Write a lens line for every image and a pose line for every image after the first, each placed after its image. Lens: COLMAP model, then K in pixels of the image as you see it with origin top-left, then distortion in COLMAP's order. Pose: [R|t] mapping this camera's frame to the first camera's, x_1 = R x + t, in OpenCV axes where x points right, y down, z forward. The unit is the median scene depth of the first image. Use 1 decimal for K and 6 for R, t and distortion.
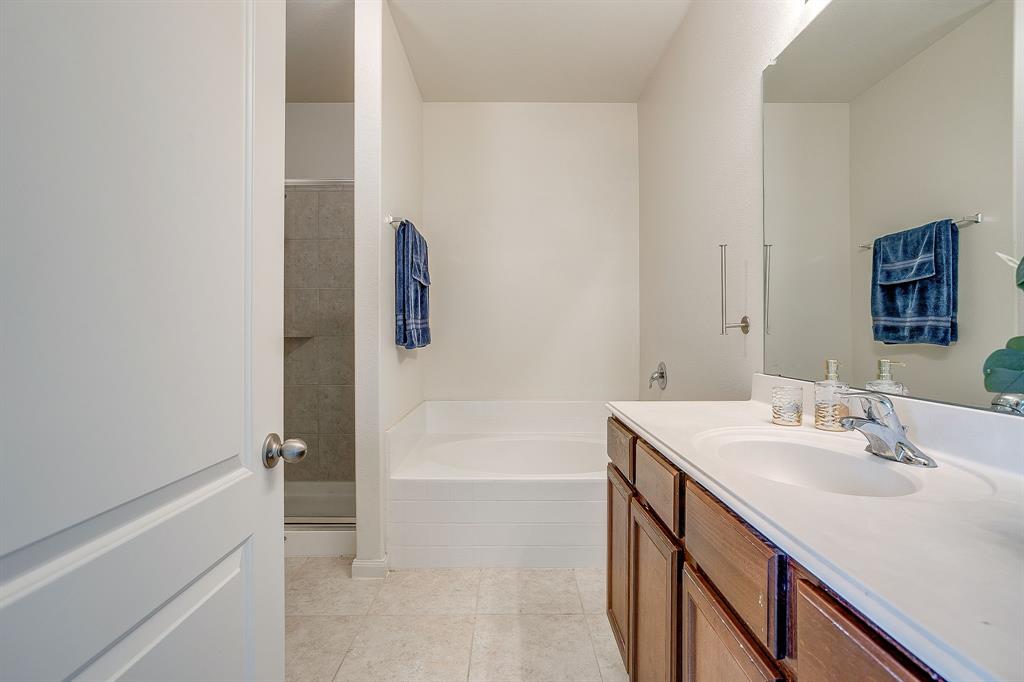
lens RADIAL K [[497.7, 0, 514.3], [0, 497.7, 339.6], [0, 0, 1]] dist [-0.021434, 0.007099]
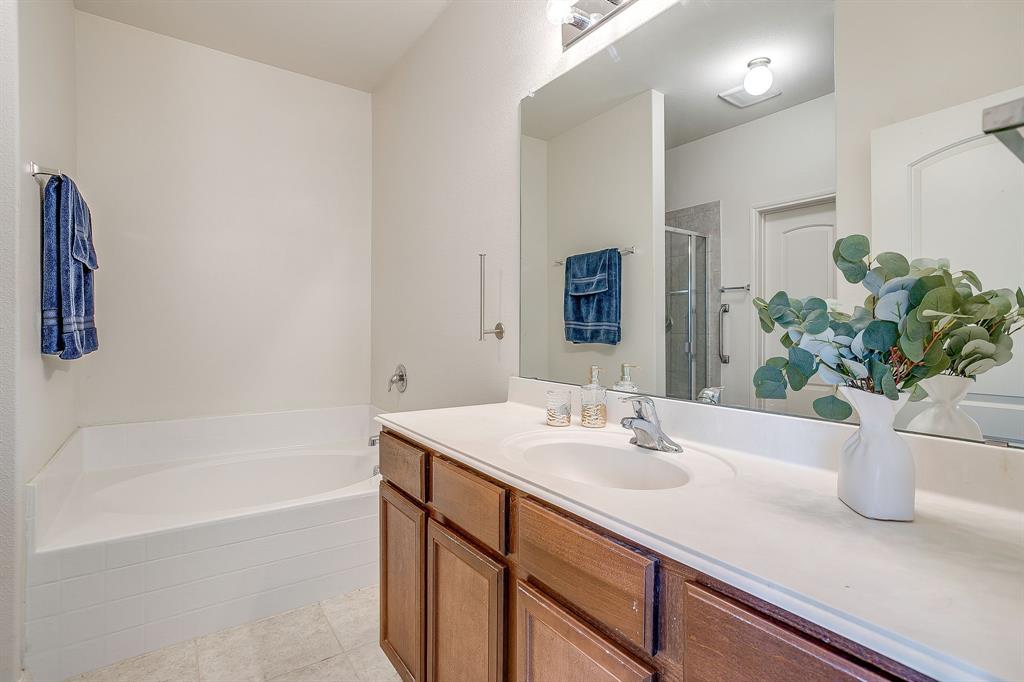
lens RADIAL K [[497.7, 0, 515.6], [0, 497.7, 333.8], [0, 0, 1]] dist [-0.021434, 0.007099]
pose [[0.819882, 0.000526, 0.572533, -0.108806], [-0.000941, 0.999999, 0.000429, -0.021649], [-0.572532, -0.000890, 0.819882, 0.086309]]
